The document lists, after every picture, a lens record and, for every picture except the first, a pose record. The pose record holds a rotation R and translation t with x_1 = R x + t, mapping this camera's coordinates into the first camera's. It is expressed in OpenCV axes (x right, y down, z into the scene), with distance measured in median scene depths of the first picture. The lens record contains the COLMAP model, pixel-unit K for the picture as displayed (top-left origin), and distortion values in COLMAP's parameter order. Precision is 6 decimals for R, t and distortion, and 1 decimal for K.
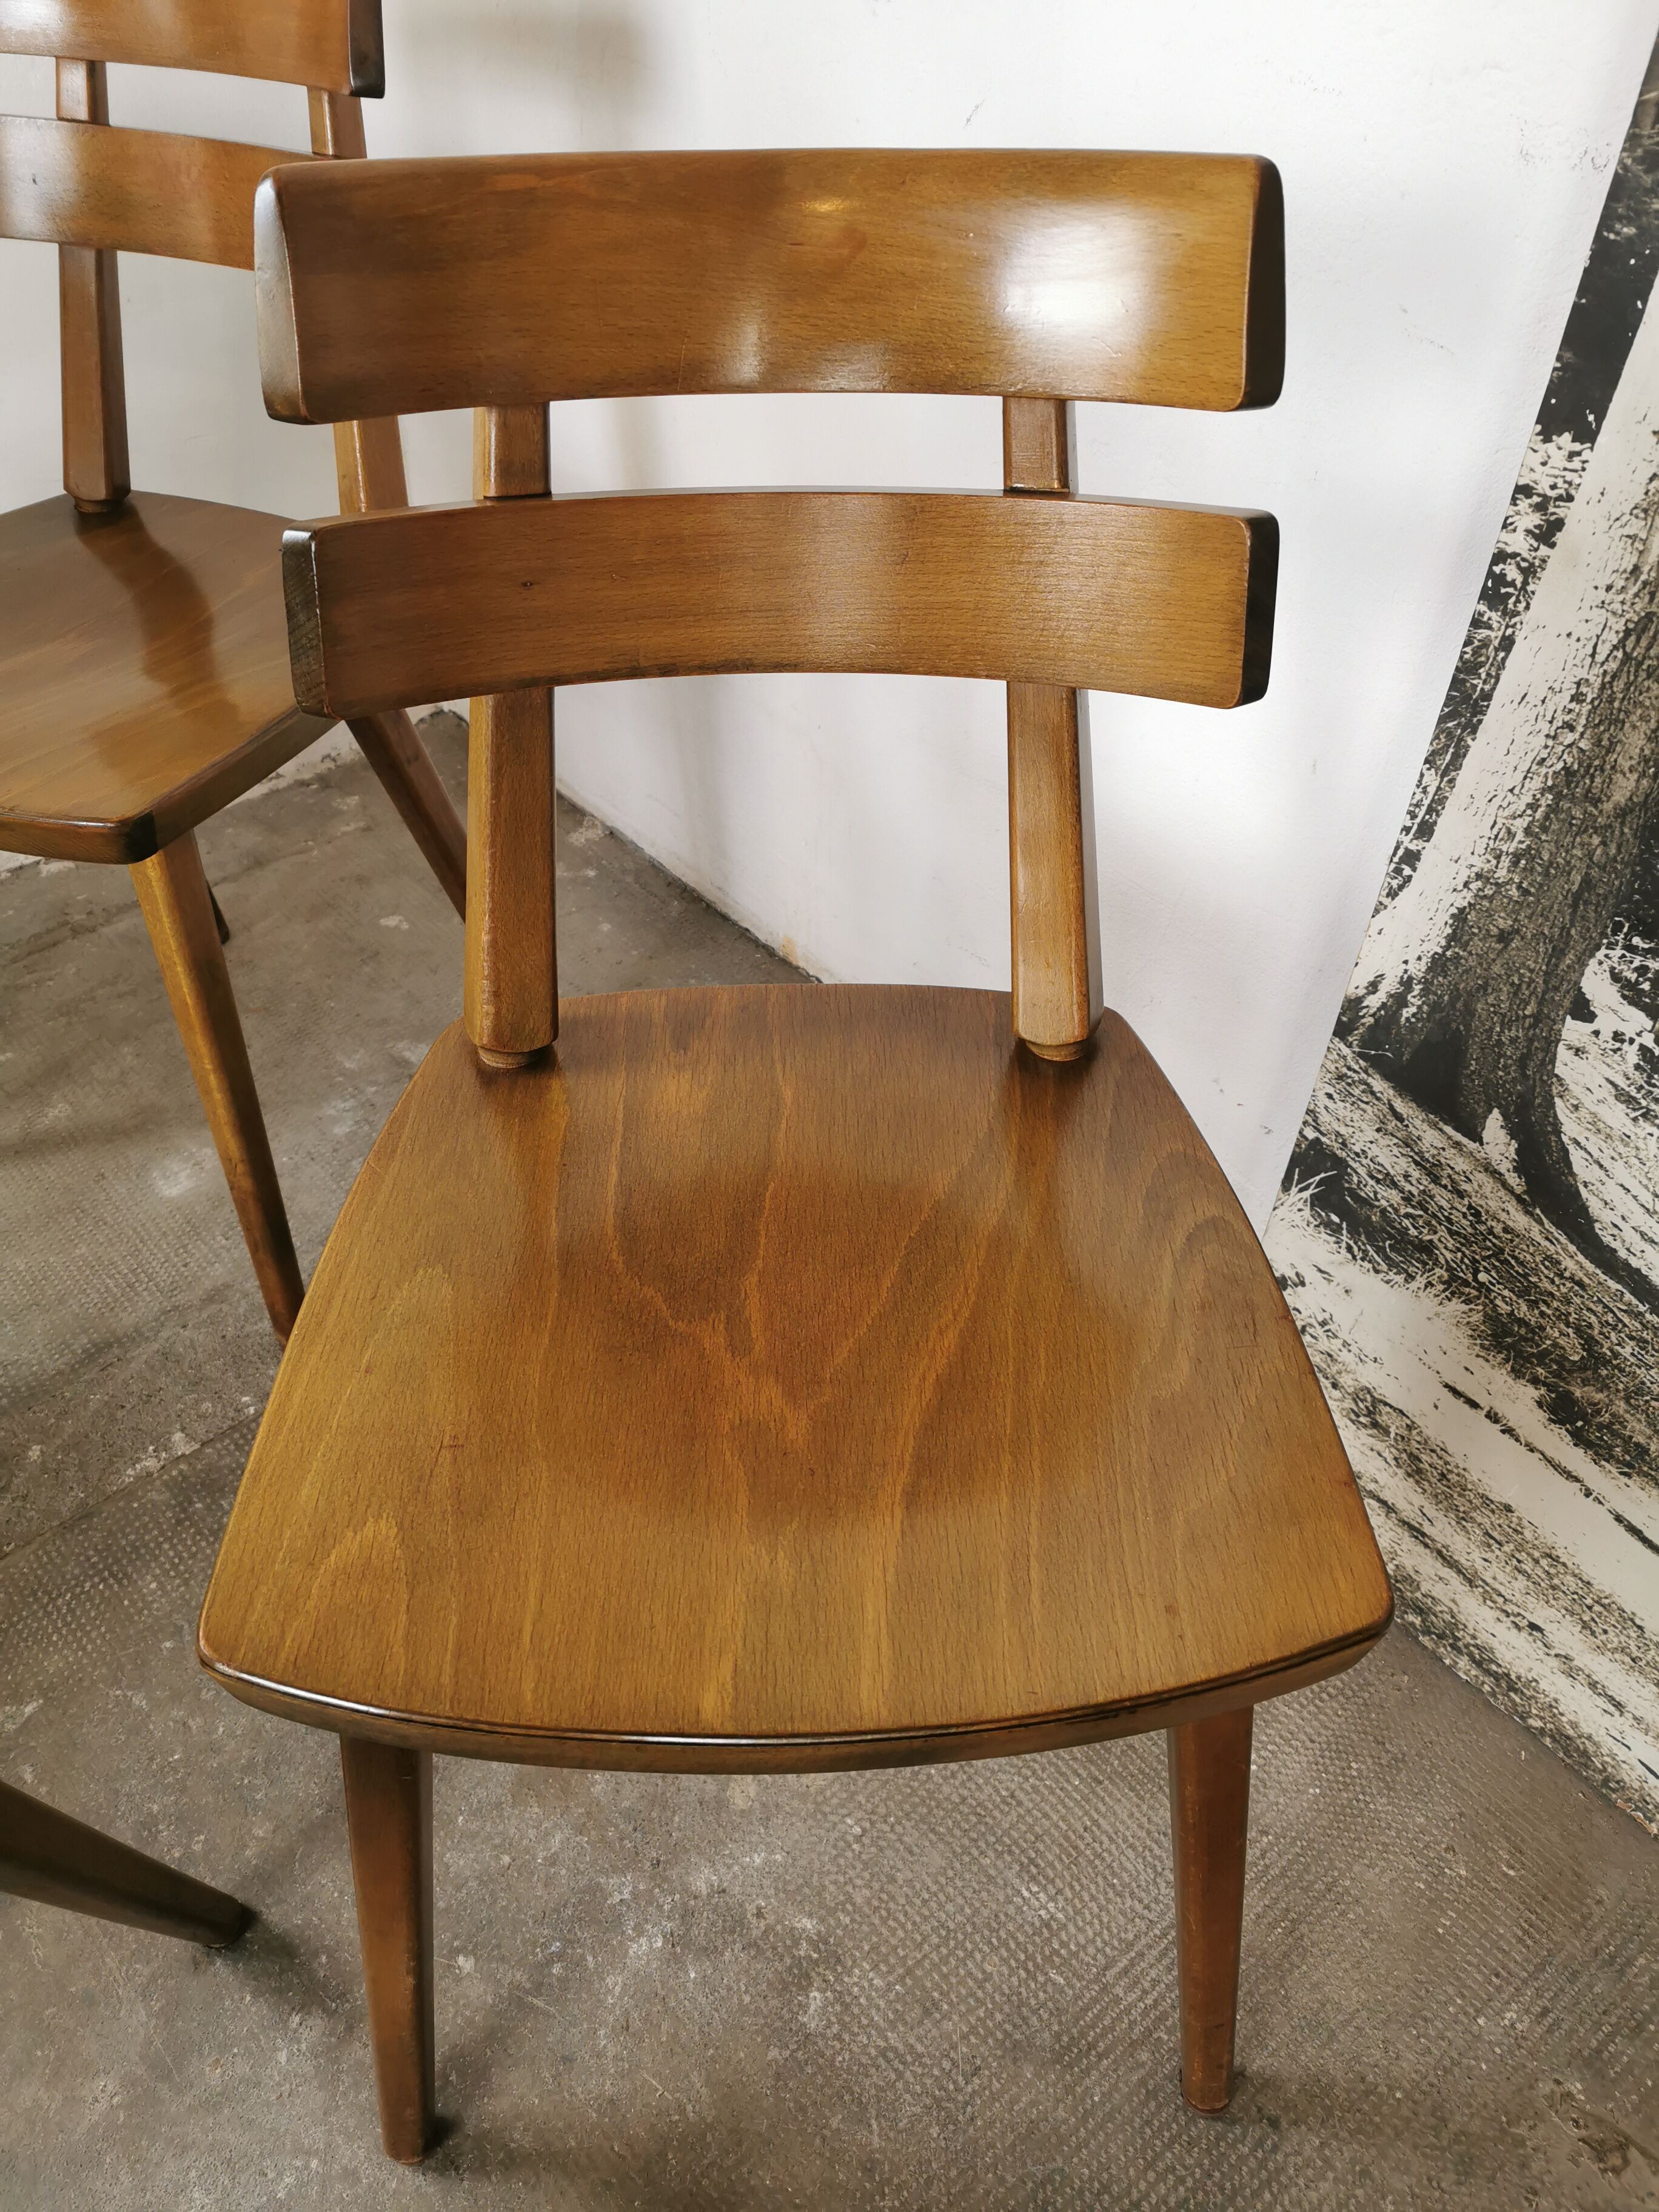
lens RADIAL K [[1704.9, 0, 830.3], [0, 1704.9, 1102.9], [0, 0, 1]] dist [0.069621, -0.098513]
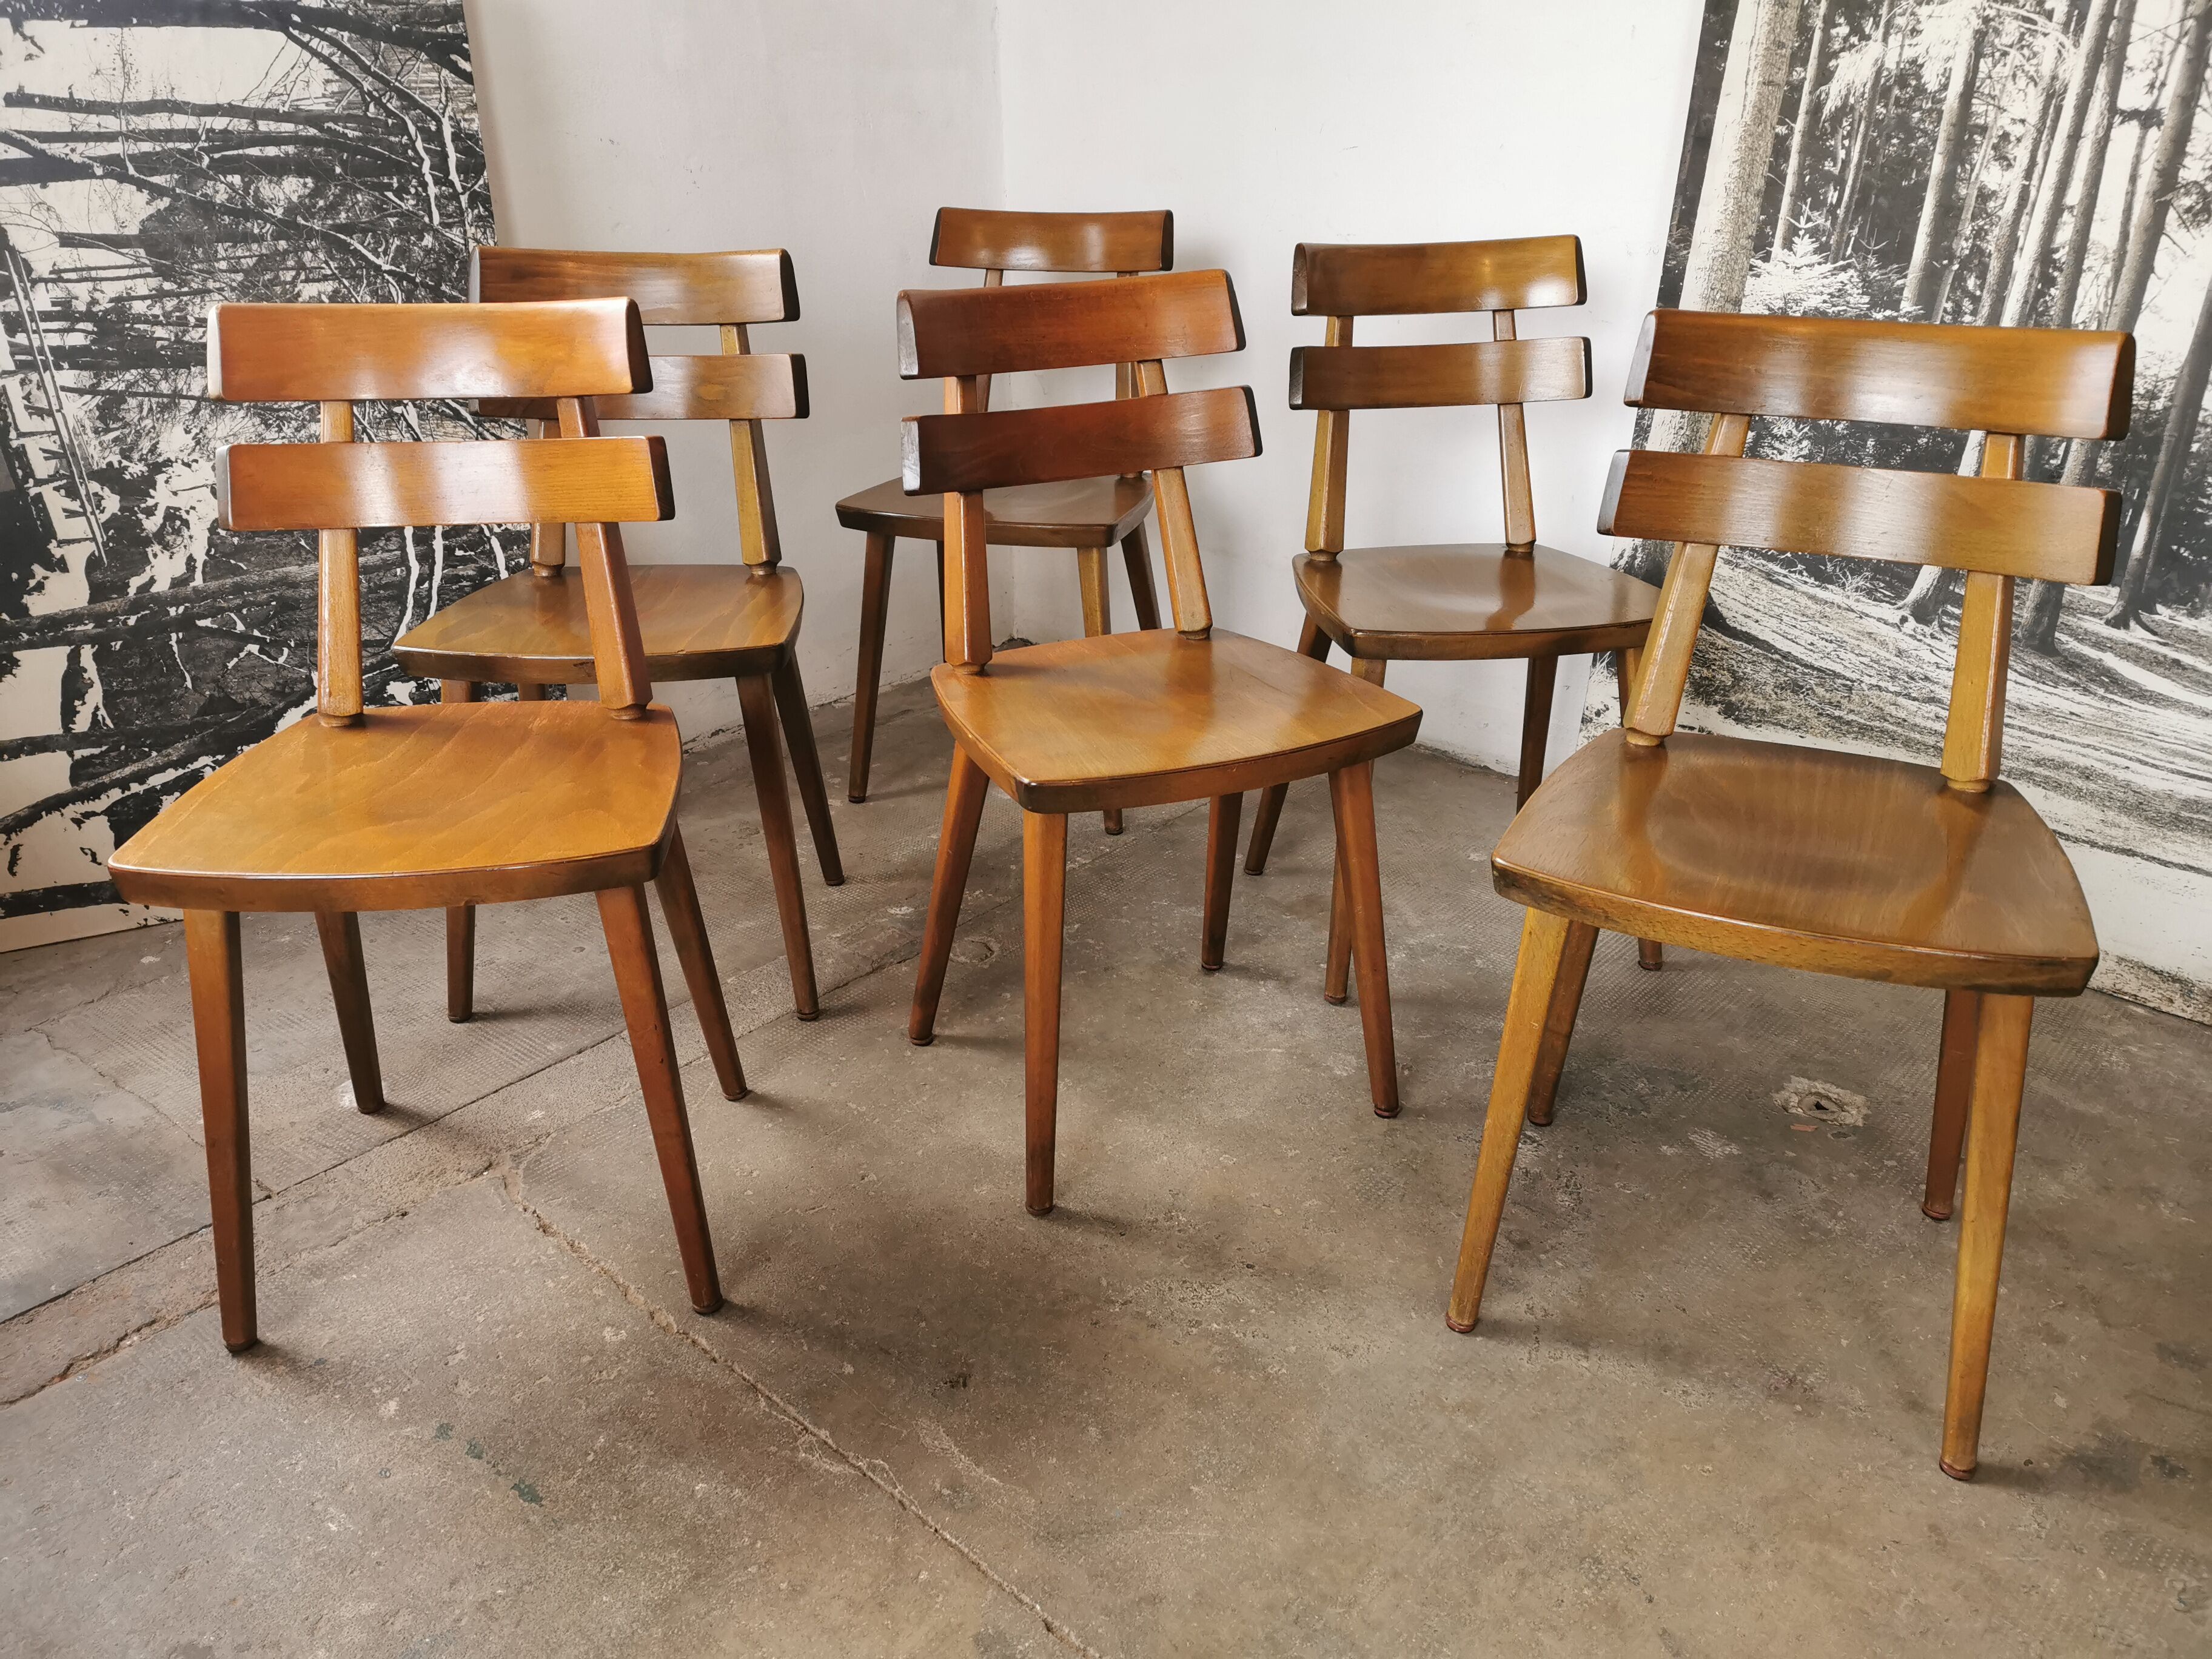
lens RADIAL K [[1704.9, 0, 1091.6], [0, 1704.9, 830.1], [0, 0, 1]] dist [0.069621, -0.098513]
pose [[0.988250, -0.065793, 0.137957, -0.806118], [0.105794, 0.945896, -0.306738, 0.981183], [-0.110312, 0.317729, 0.941743, -1.126370]]
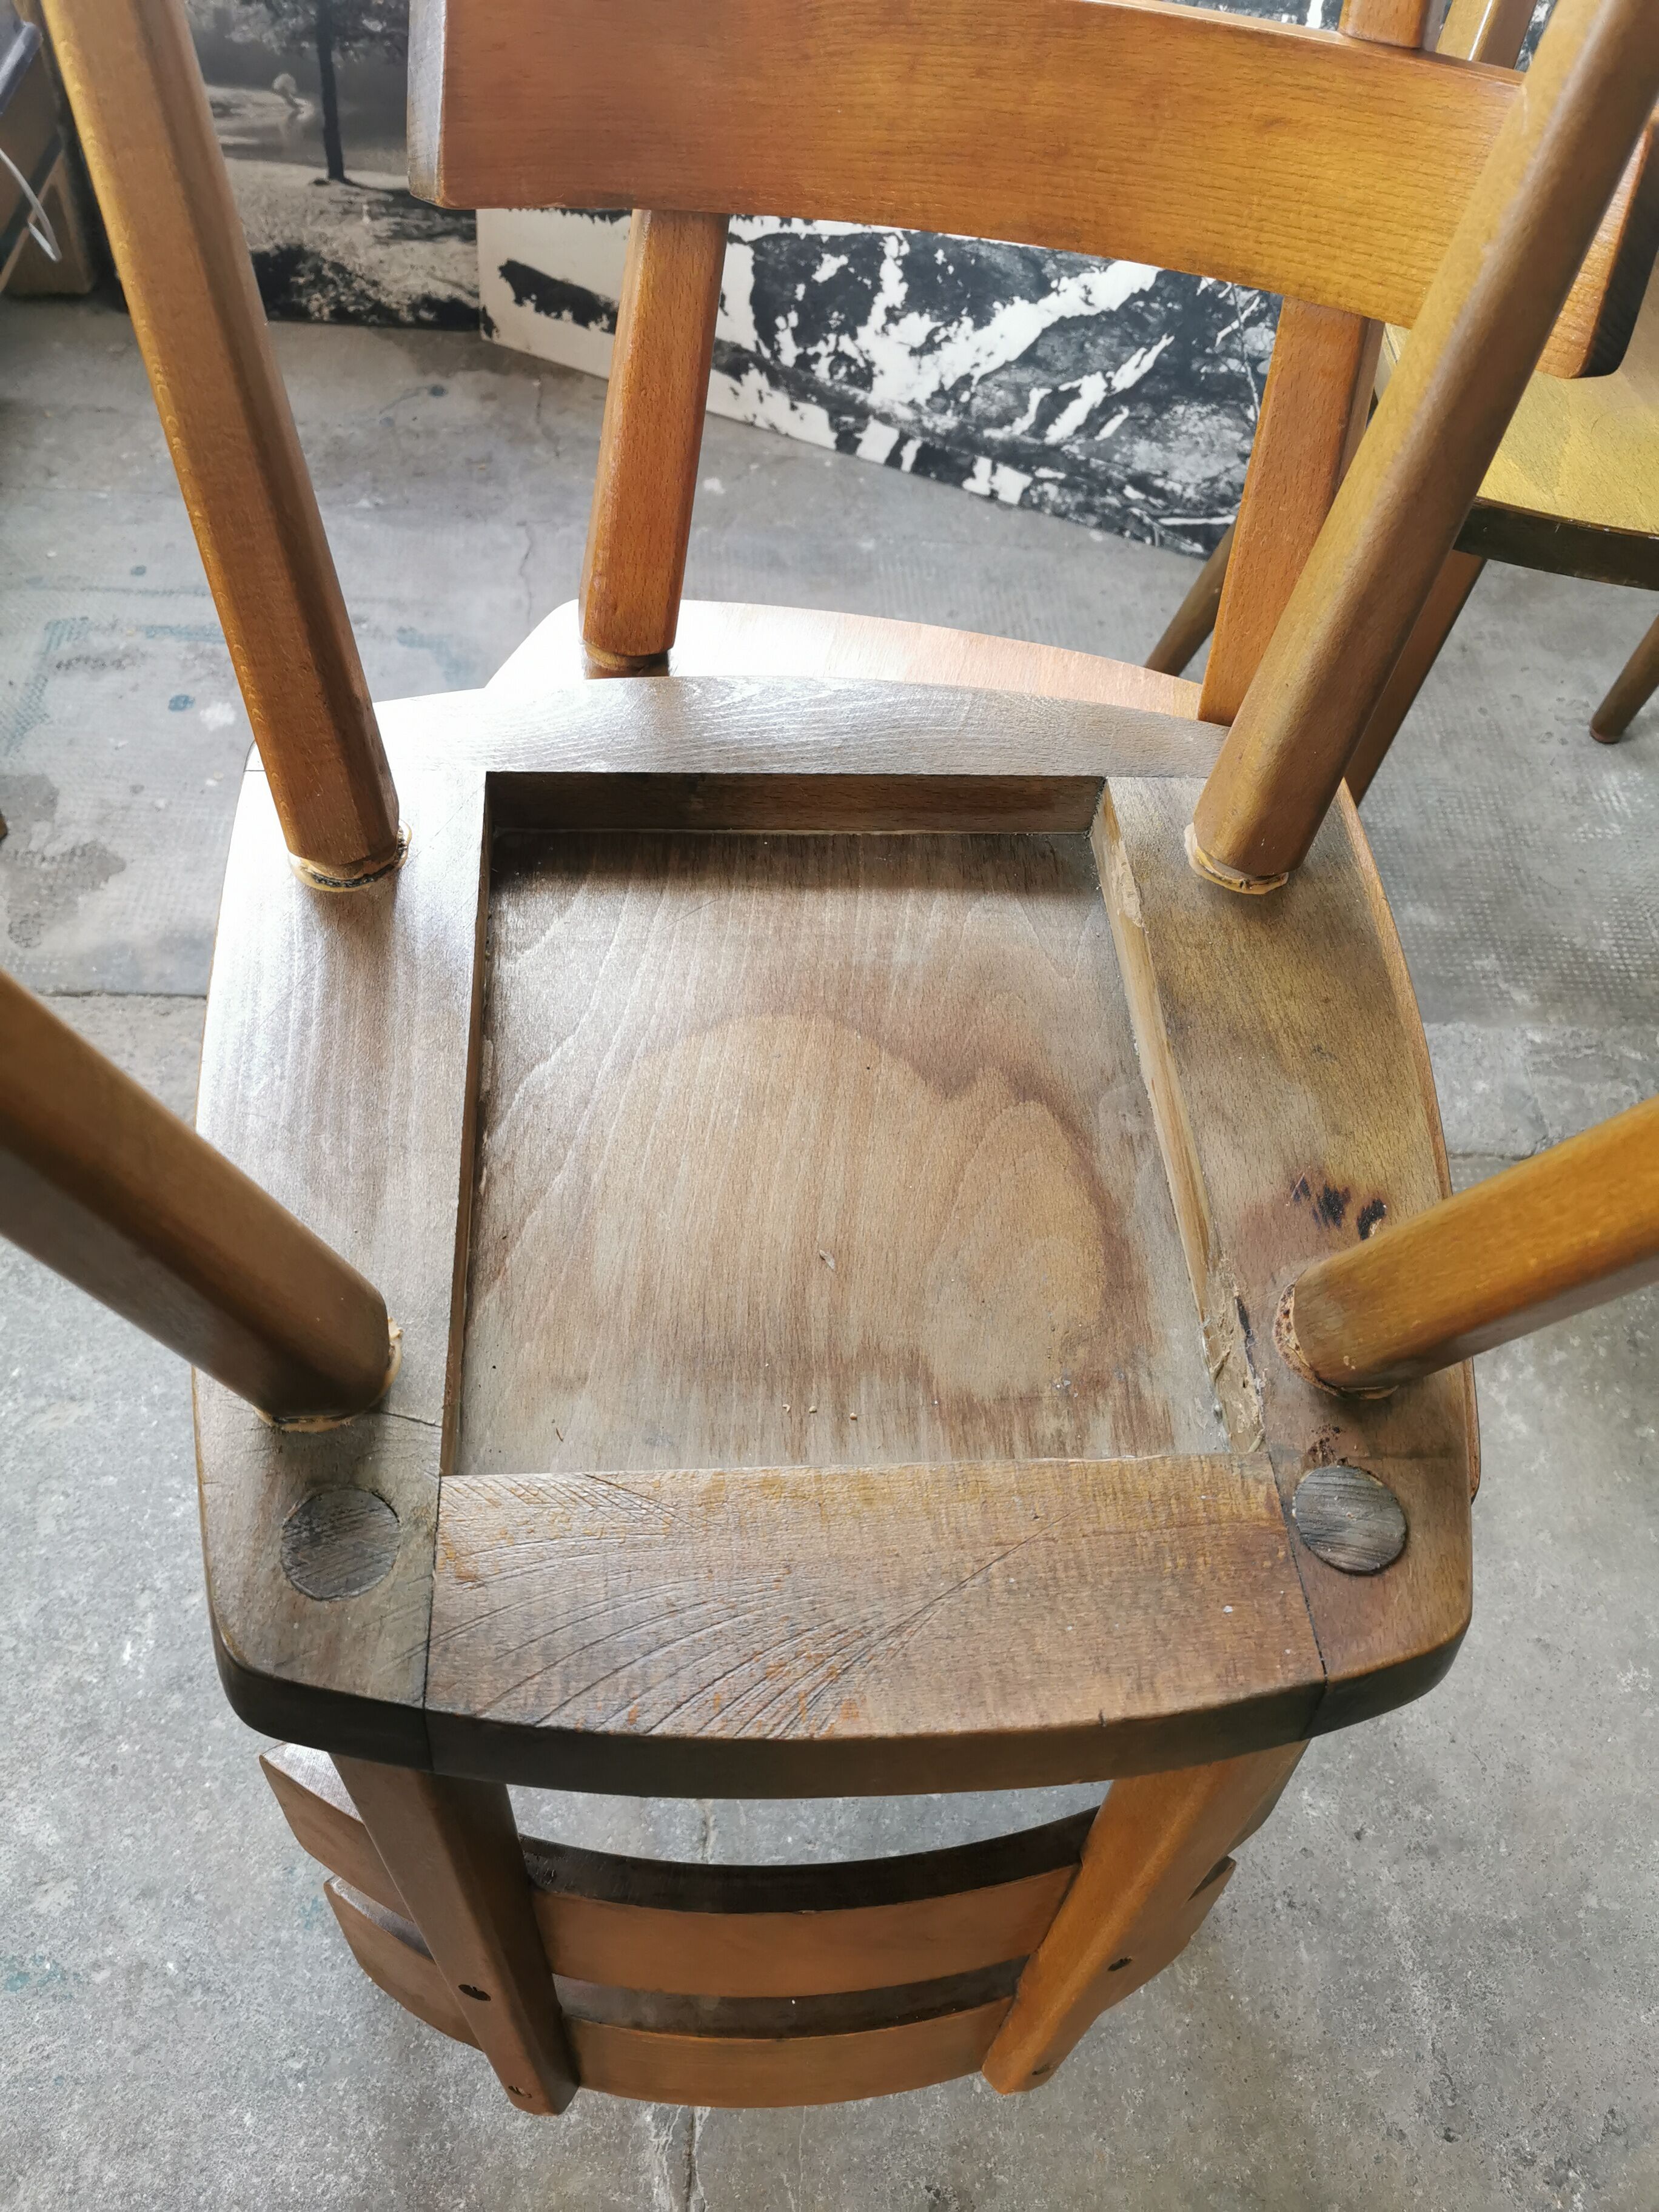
lens RADIAL K [[1704.9, 0, 820.6], [0, 1704.9, 1085.8], [0, 0, 1]] dist [0.069621, -0.098513]
pose [[0.775349, 0.543195, -0.322138, -0.816396], [-0.481766, 0.838551, 0.254427, 0.333831], [0.408333, -0.042075, 0.911863, -0.268478]]
